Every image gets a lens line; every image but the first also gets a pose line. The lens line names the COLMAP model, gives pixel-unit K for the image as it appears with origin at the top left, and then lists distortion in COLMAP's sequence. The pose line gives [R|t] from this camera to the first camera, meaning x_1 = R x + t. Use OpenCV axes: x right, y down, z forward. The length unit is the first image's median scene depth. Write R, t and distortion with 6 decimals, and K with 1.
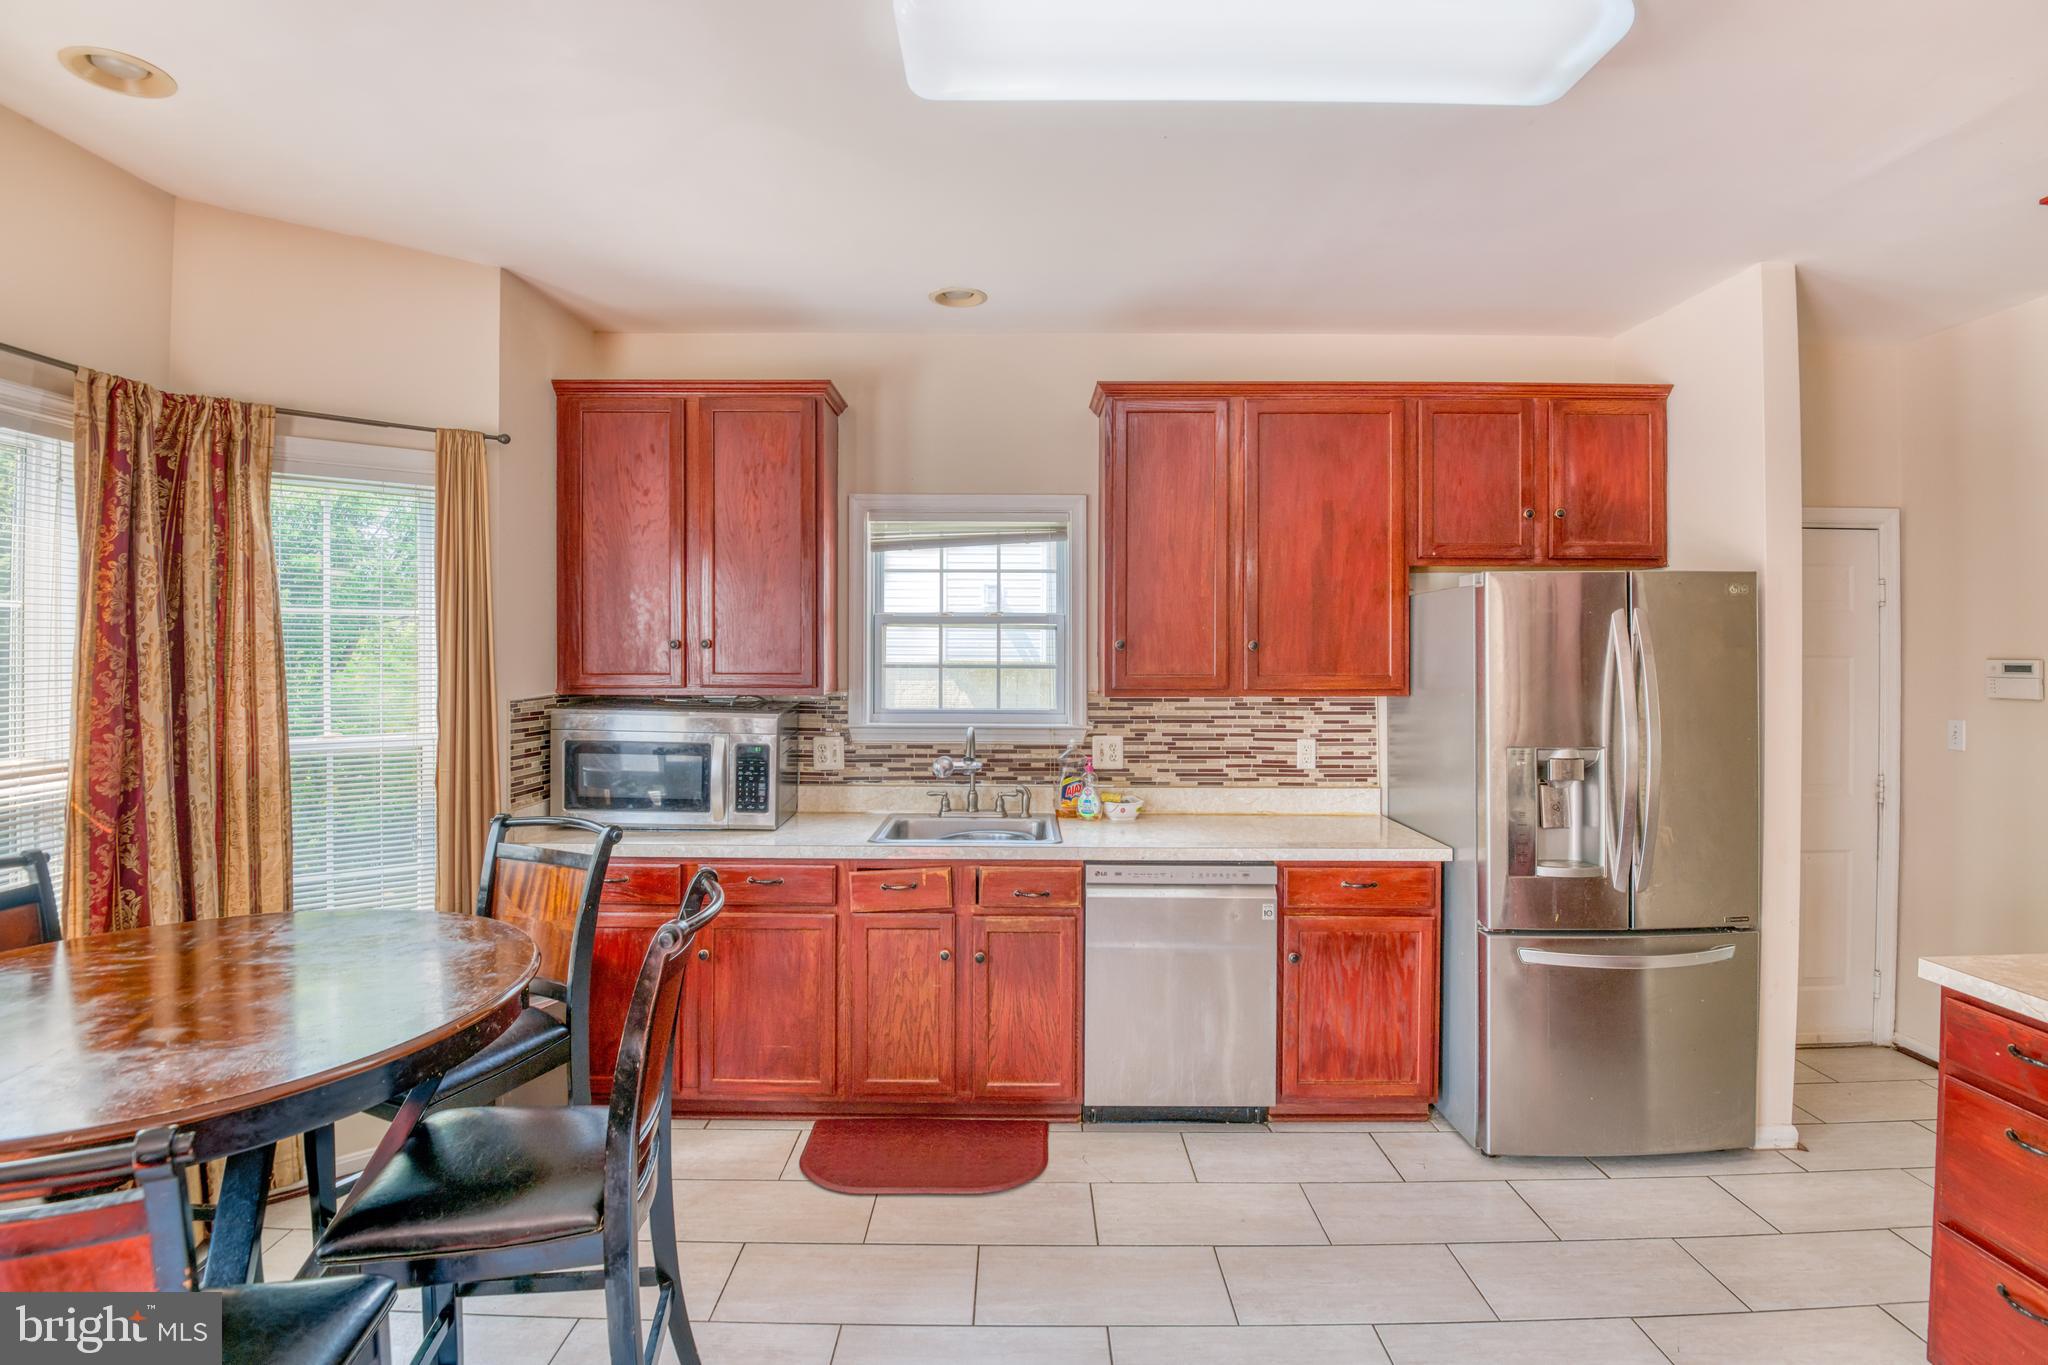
lens RADIAL K [[961.0, 0, 1062.3], [0, 961.0, 654.9], [0, 0, 1]] dist [0.000402, -0.025988]
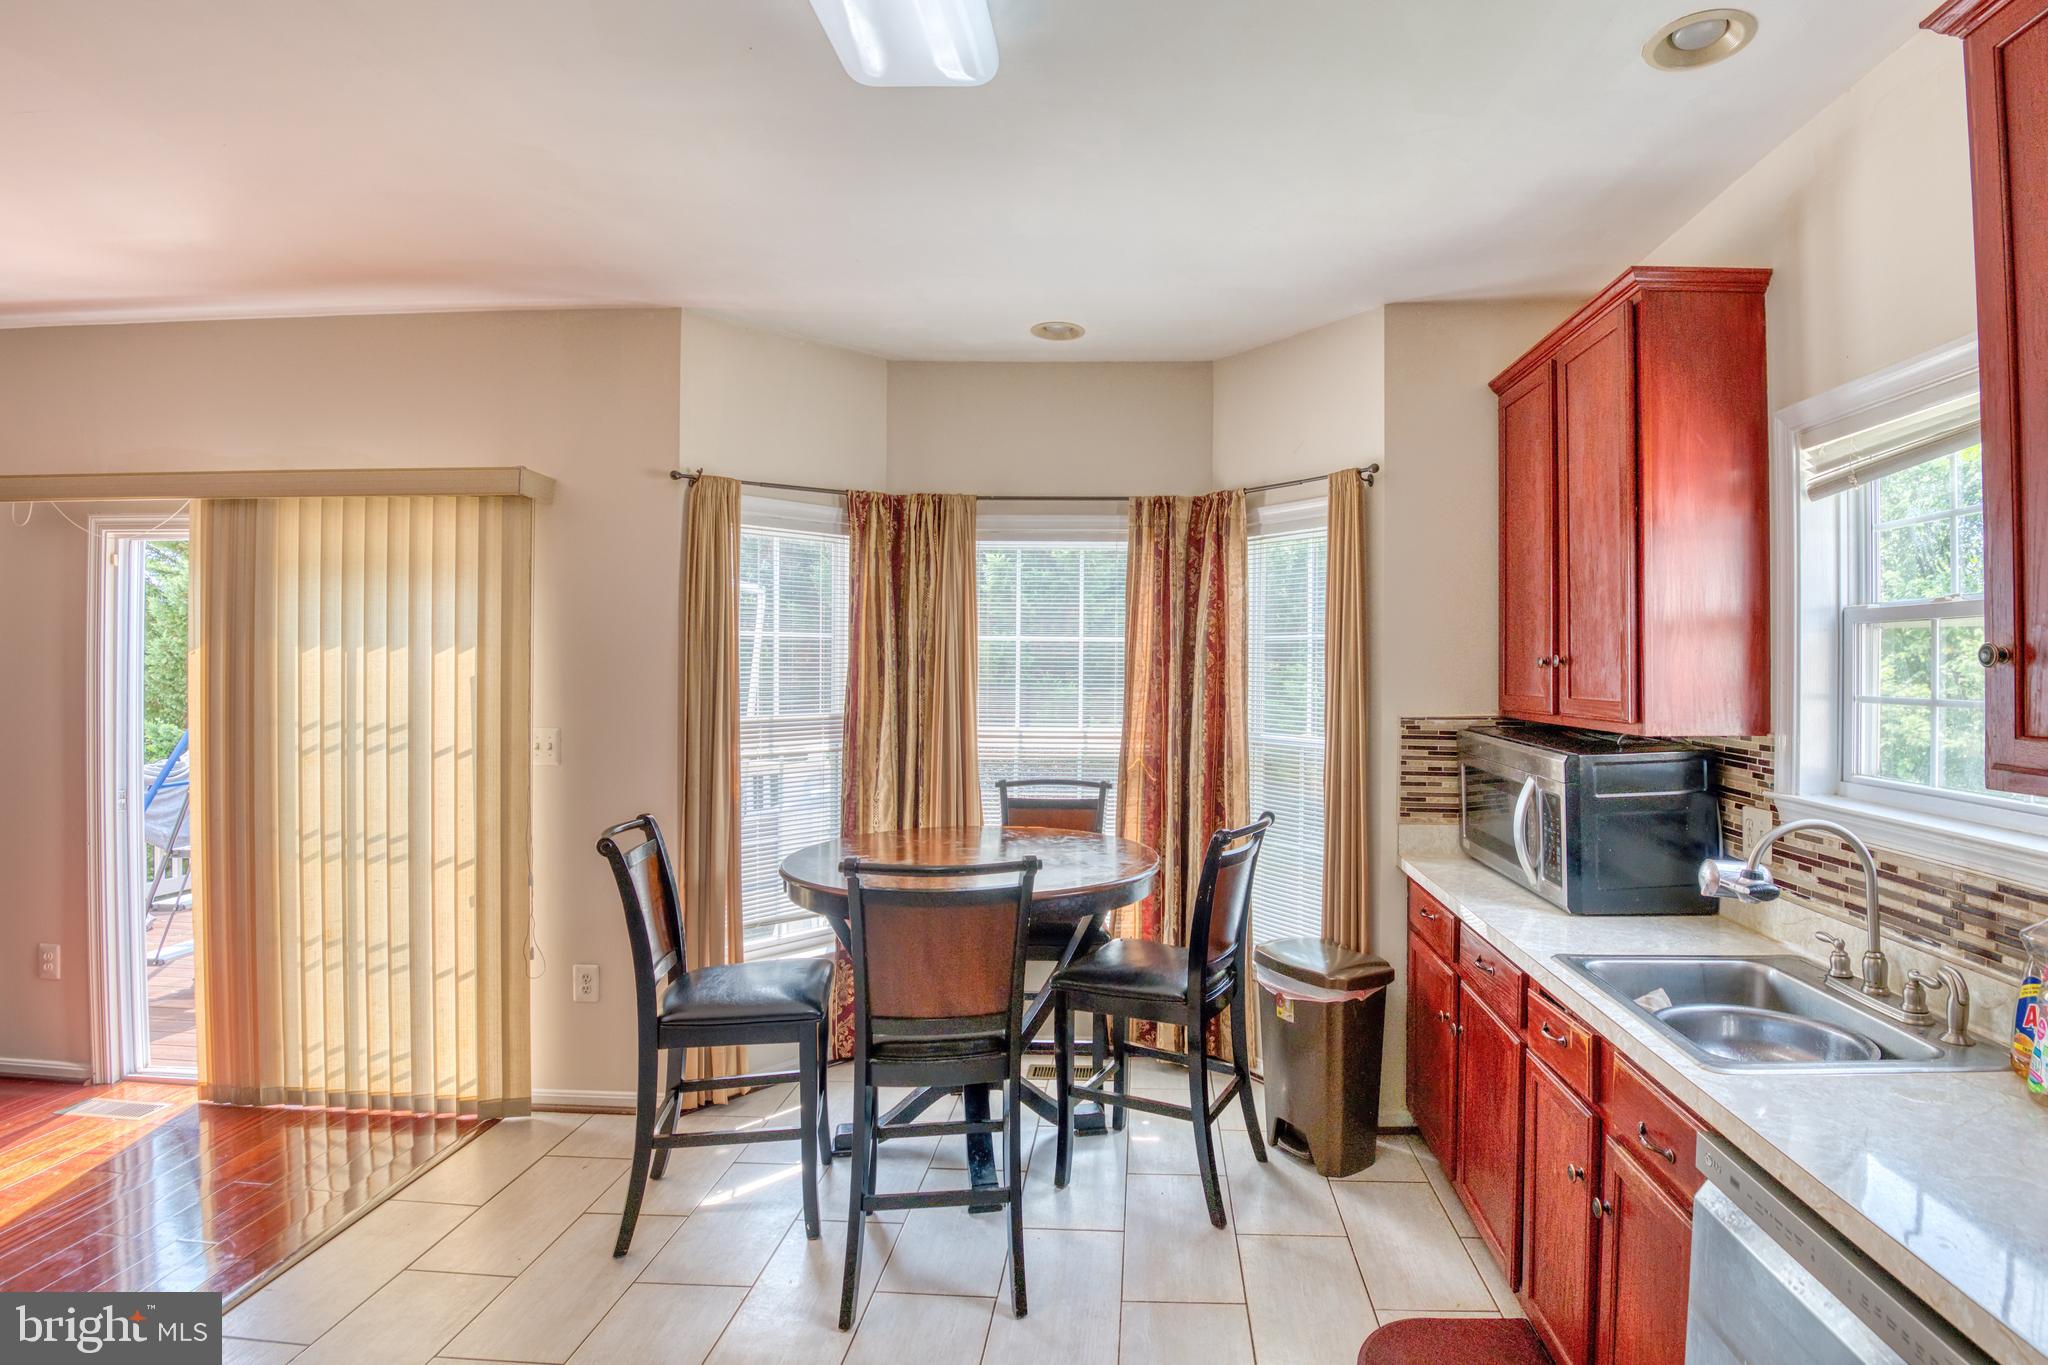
lens RADIAL K [[990.5, 0, 1062.3], [0, 990.5, 667.6], [0, 0, 1]] dist [0.000338, -0.028747]
pose [[-0.077522, 0.000699, -0.996990, 0.468446], [-0.010947, 0.999939, 0.001552, -0.002611], [0.996931, 0.011035, -0.077510, 0.651993]]
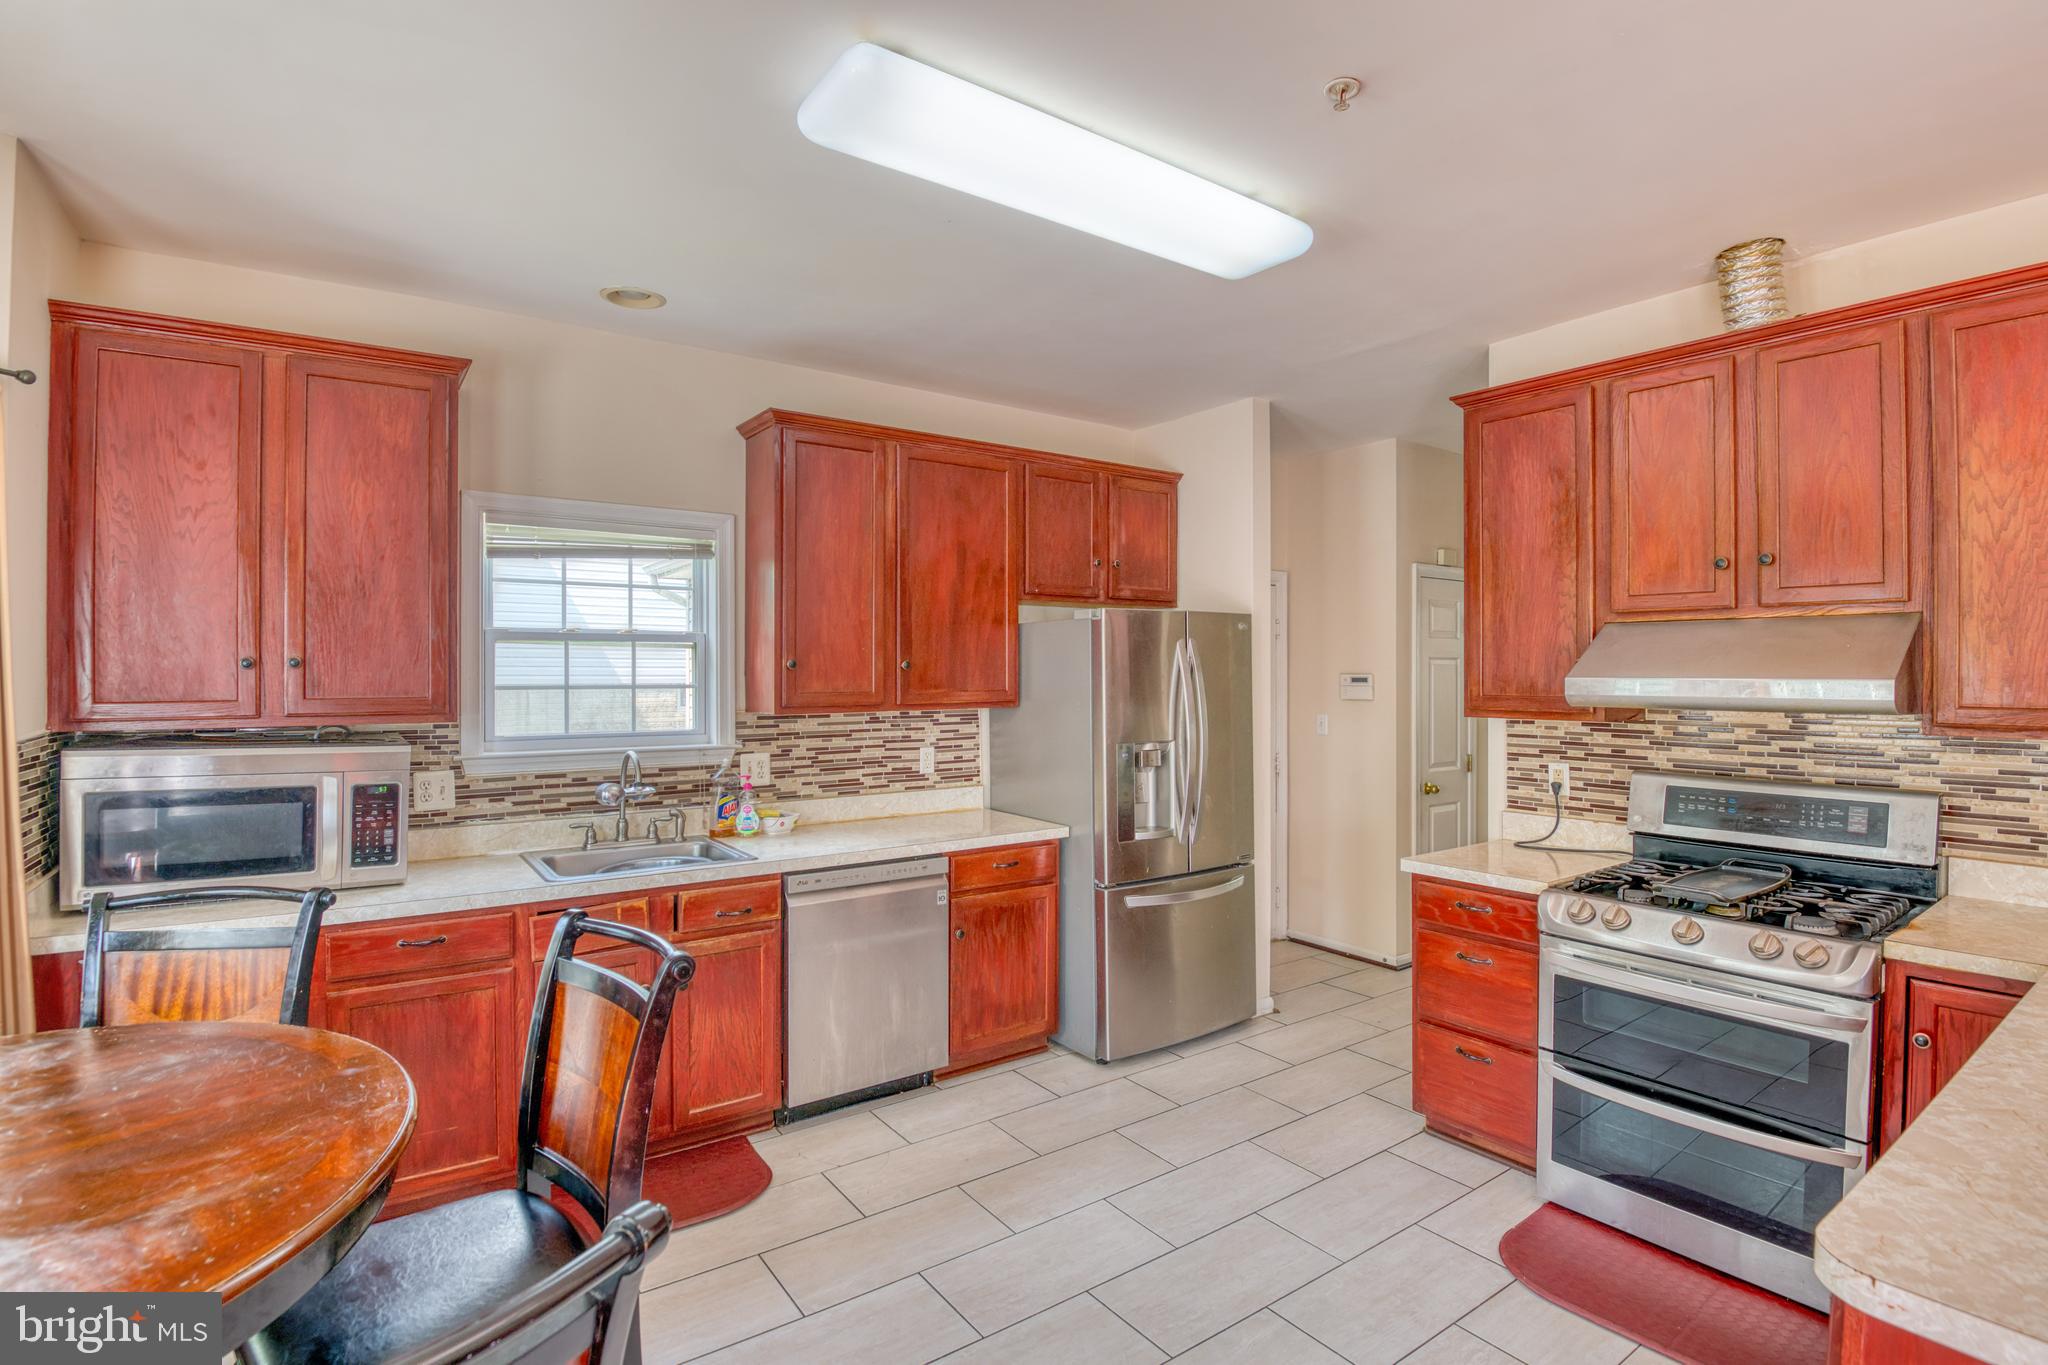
lens RADIAL K [[950.6, 0, 1022.8], [0, 950.6, 677.0], [0, 0, 1]] dist [0.000501, -0.024310]
pose [[0.825161, -0.006344, 0.564862, -0.311981], [0.004346, 0.999979, 0.004882, -0.000549], [-0.564881, -0.001573, 0.825171, 0.008927]]
